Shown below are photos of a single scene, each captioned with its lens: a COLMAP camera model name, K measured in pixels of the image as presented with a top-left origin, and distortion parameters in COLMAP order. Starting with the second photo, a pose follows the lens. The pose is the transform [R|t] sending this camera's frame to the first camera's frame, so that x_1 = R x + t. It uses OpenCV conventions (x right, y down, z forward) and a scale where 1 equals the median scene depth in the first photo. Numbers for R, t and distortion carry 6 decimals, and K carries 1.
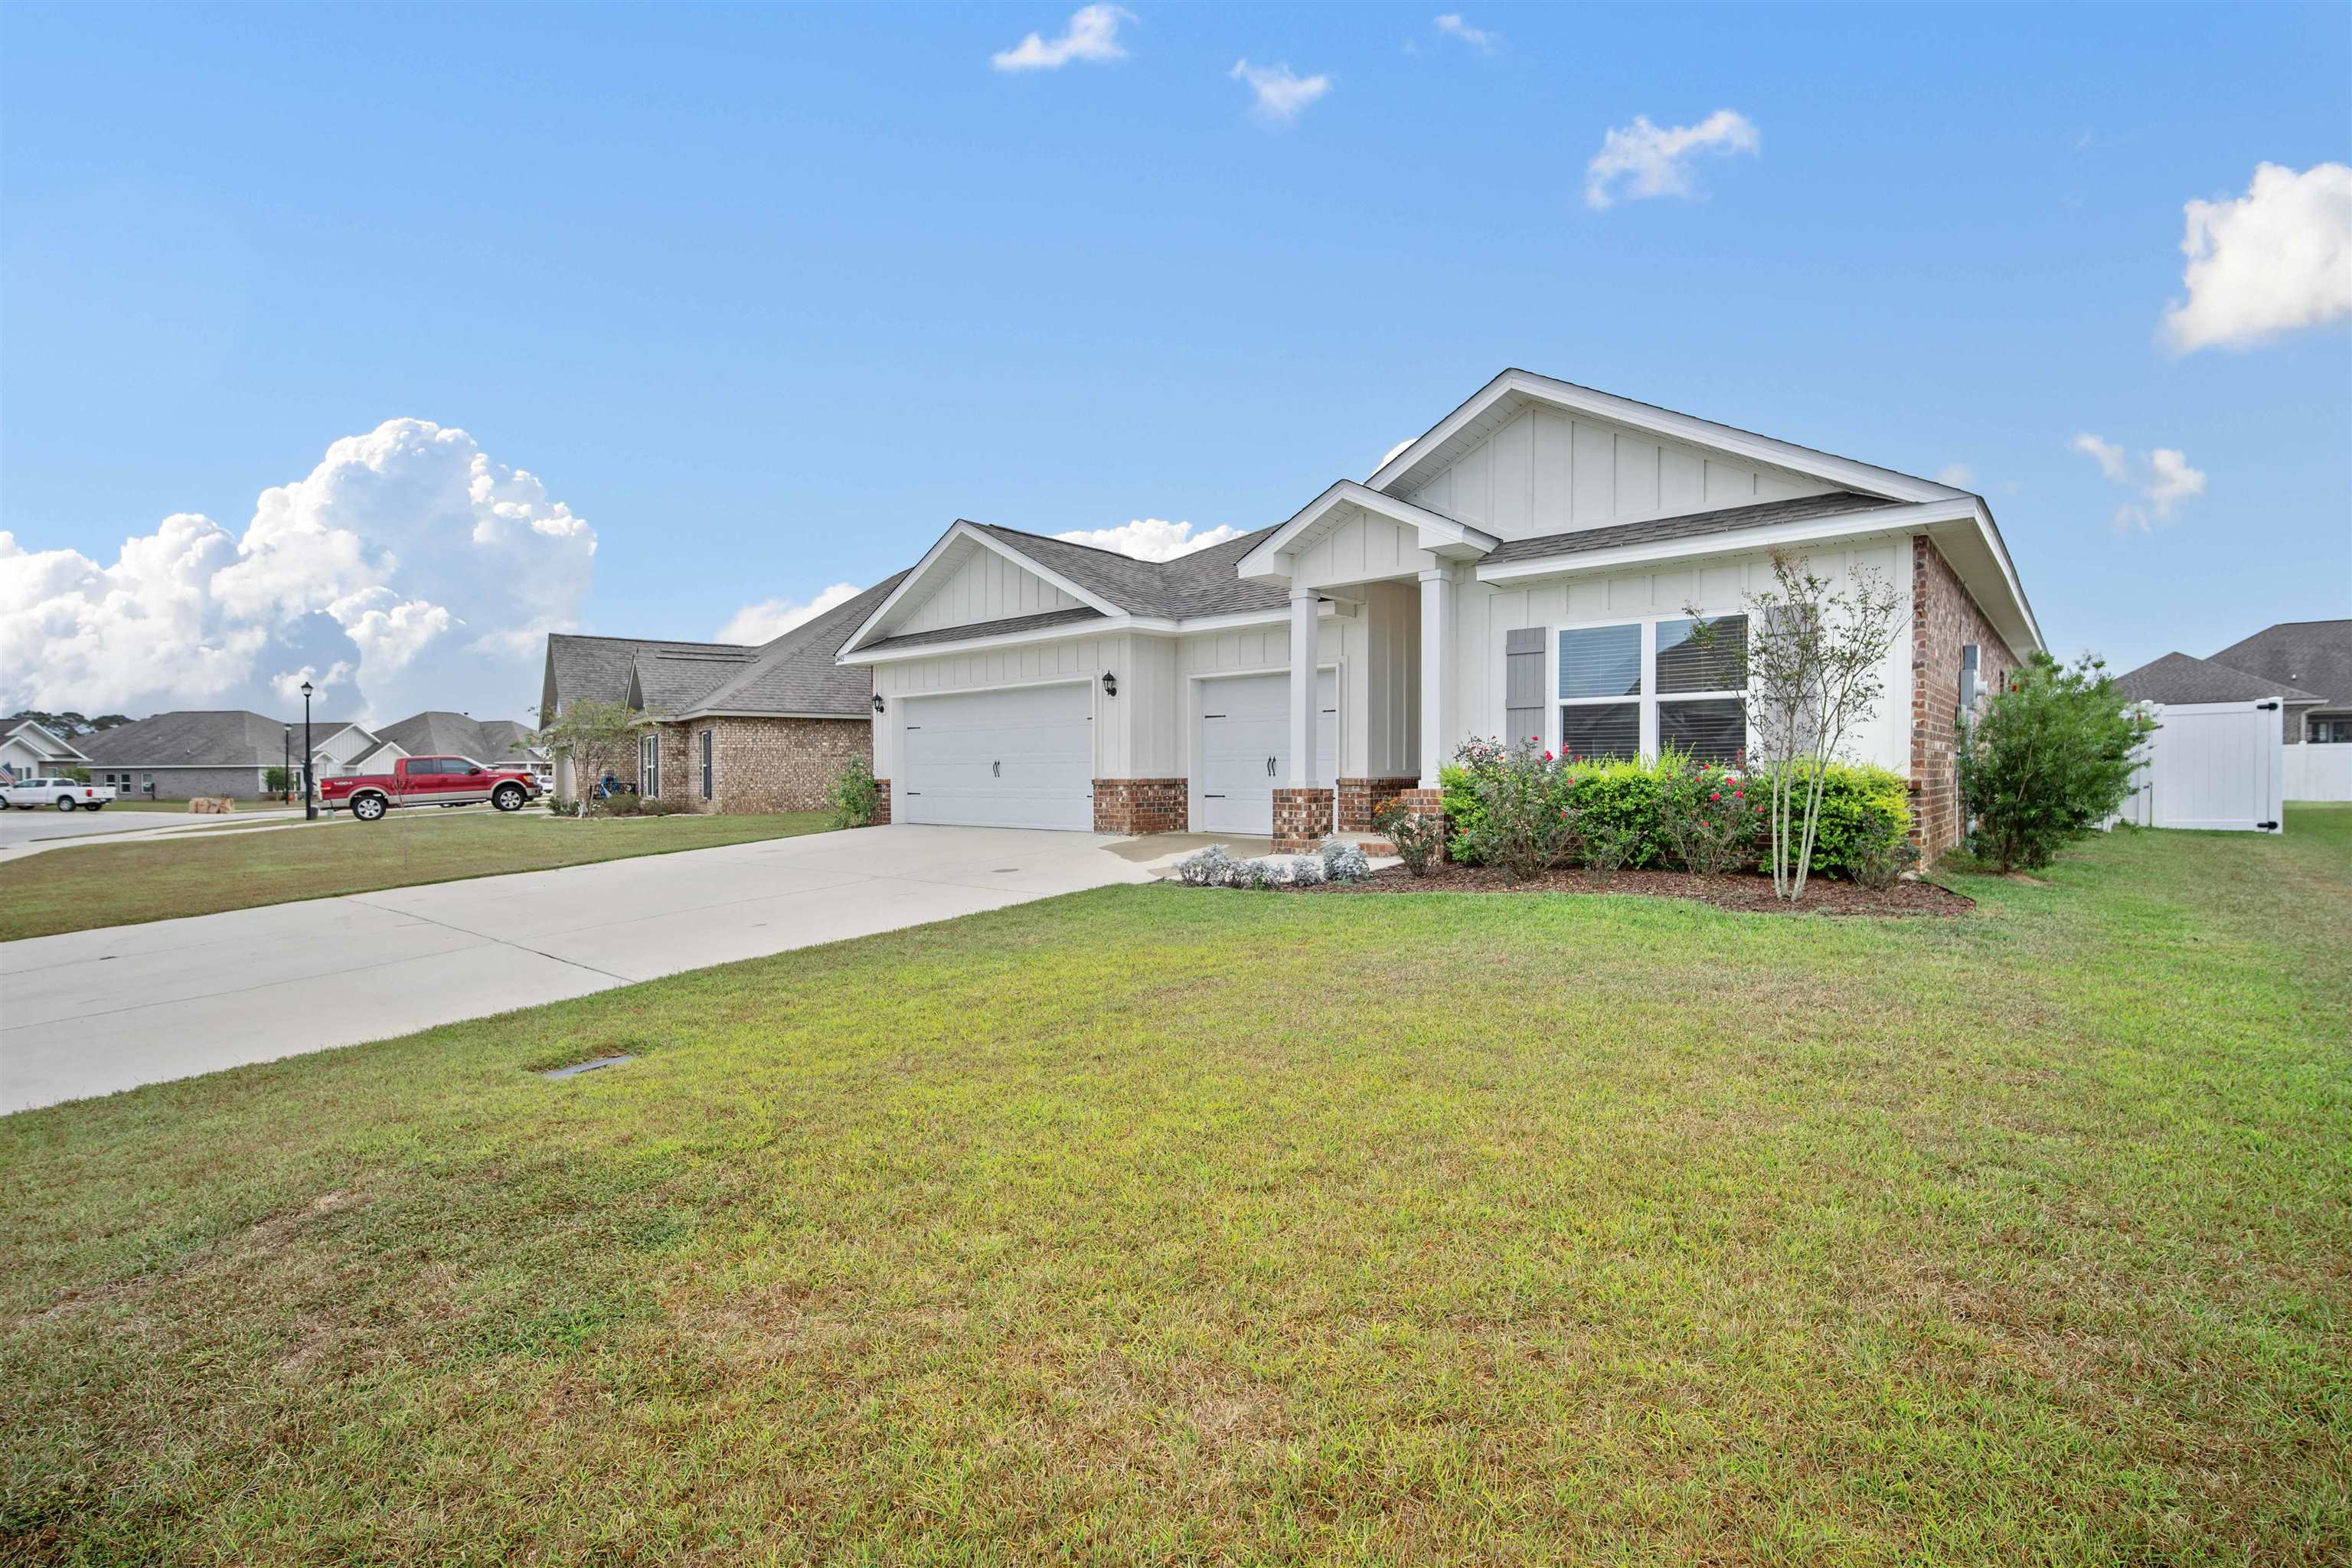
lens RADIAL K [[1046.6, 0, 1187.4], [0, 1046.6, 813.4], [0, 0, 1]] dist [-0.011280, 0.000228]
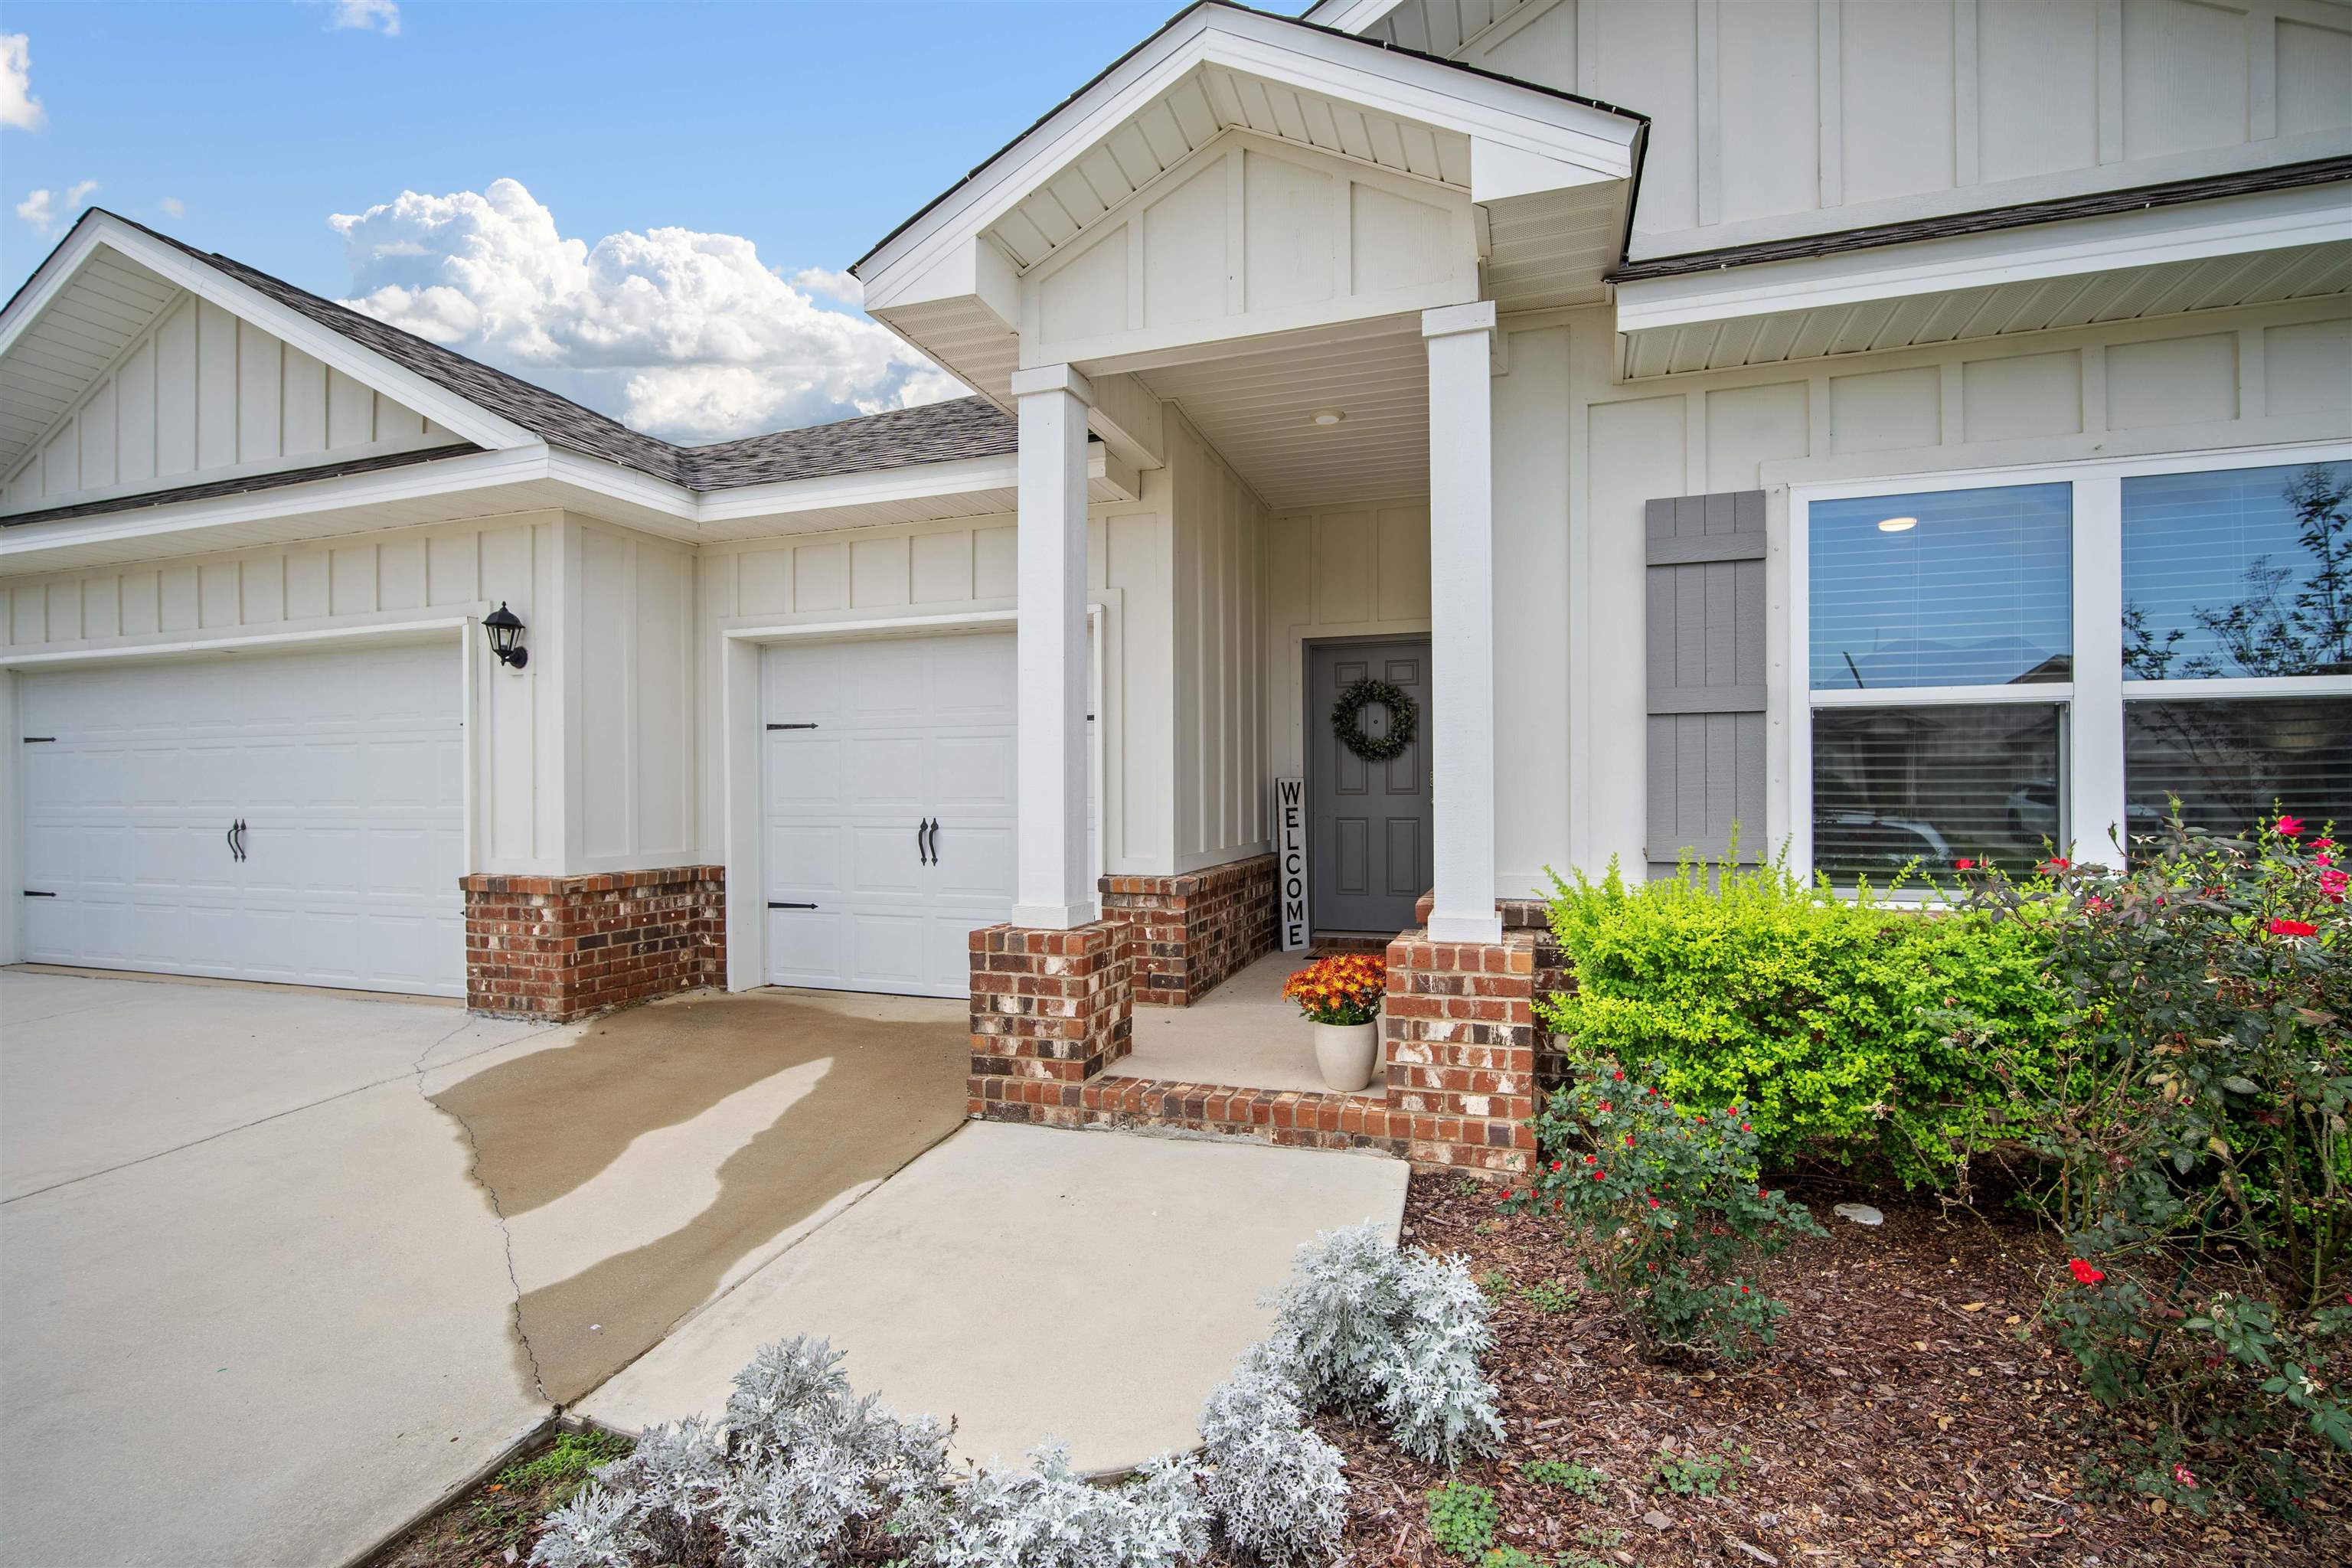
lens RADIAL K [[1046.6, 0, 1187.4], [0, 1046.6, 813.4], [0, 0, 1]] dist [-0.011280, 0.000228]
pose [[0.925400, -0.005296, 0.378956, 0.015768], [0.014451, 0.999668, -0.021319, -0.050207], [-0.378717, 0.025205, 0.925169, 0.604966]]
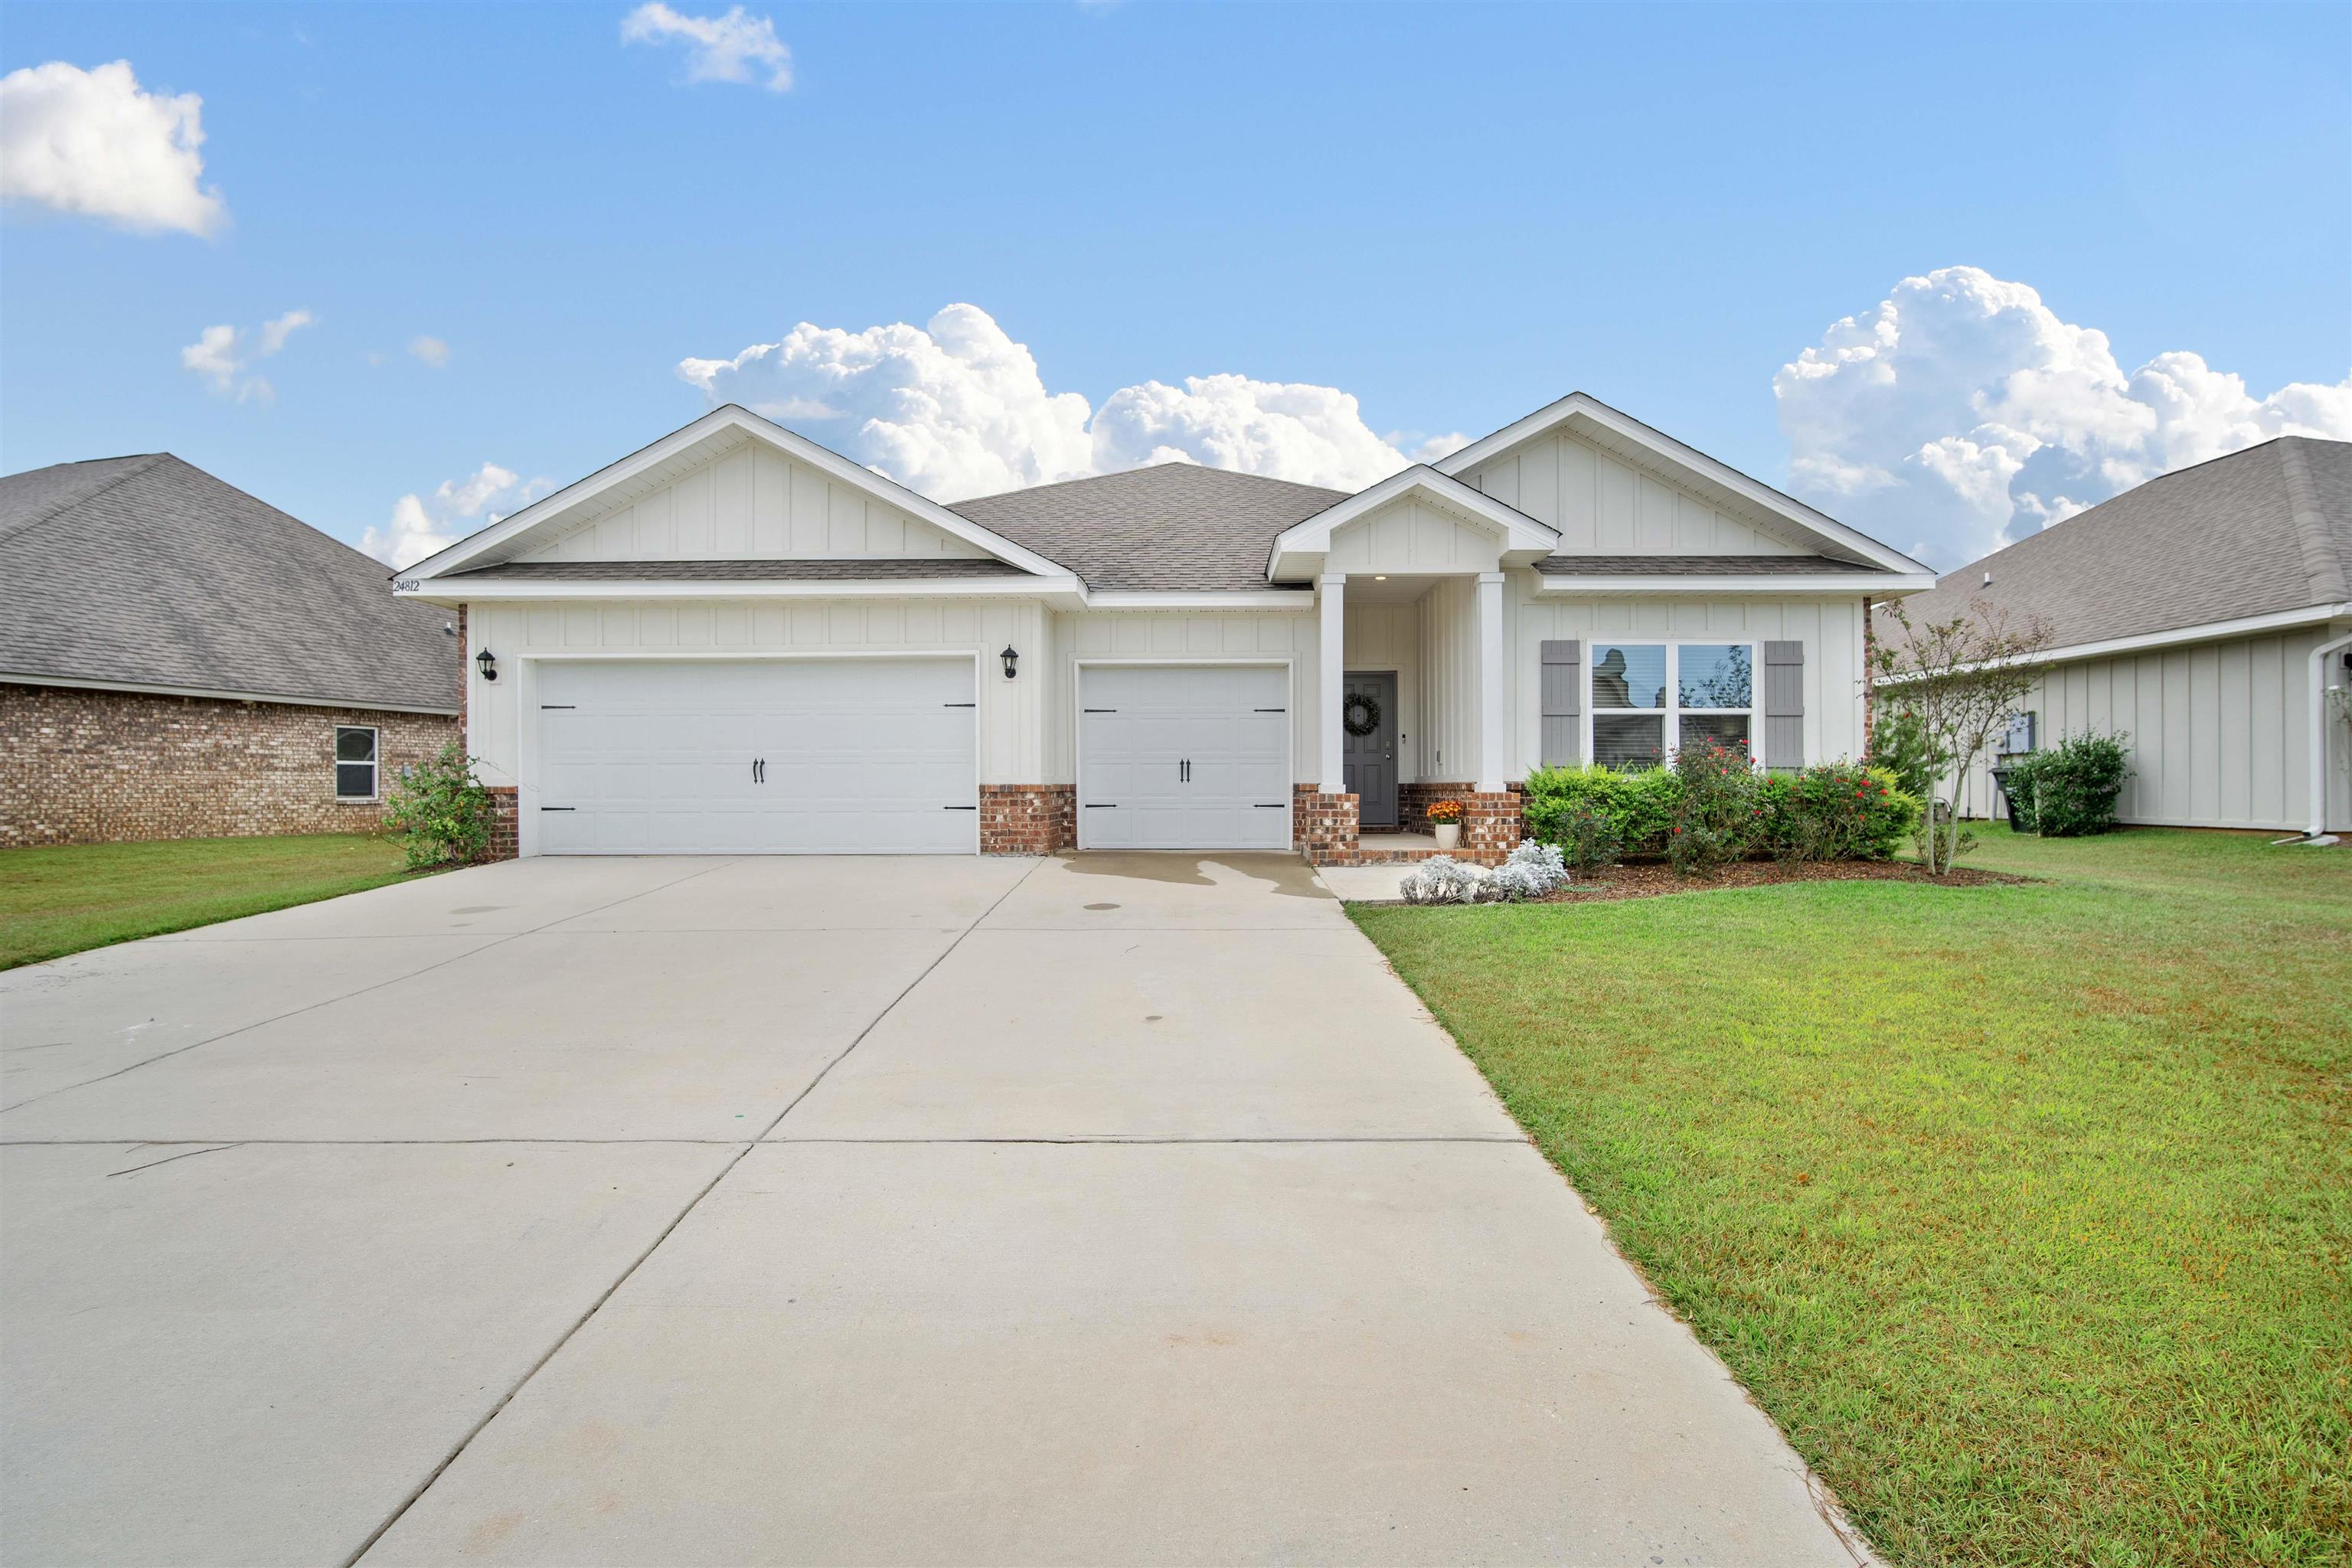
lens RADIAL K [[1046.6, 0, 1187.4], [0, 1046.6, 813.4], [0, 0, 1]] dist [-0.011280, 0.000228]
pose [[0.764960, -0.012265, 0.643961, -0.530684], [0.023807, 0.999674, -0.009241, -0.001183], [-0.643638, 0.022400, 0.765003, 0.361663]]
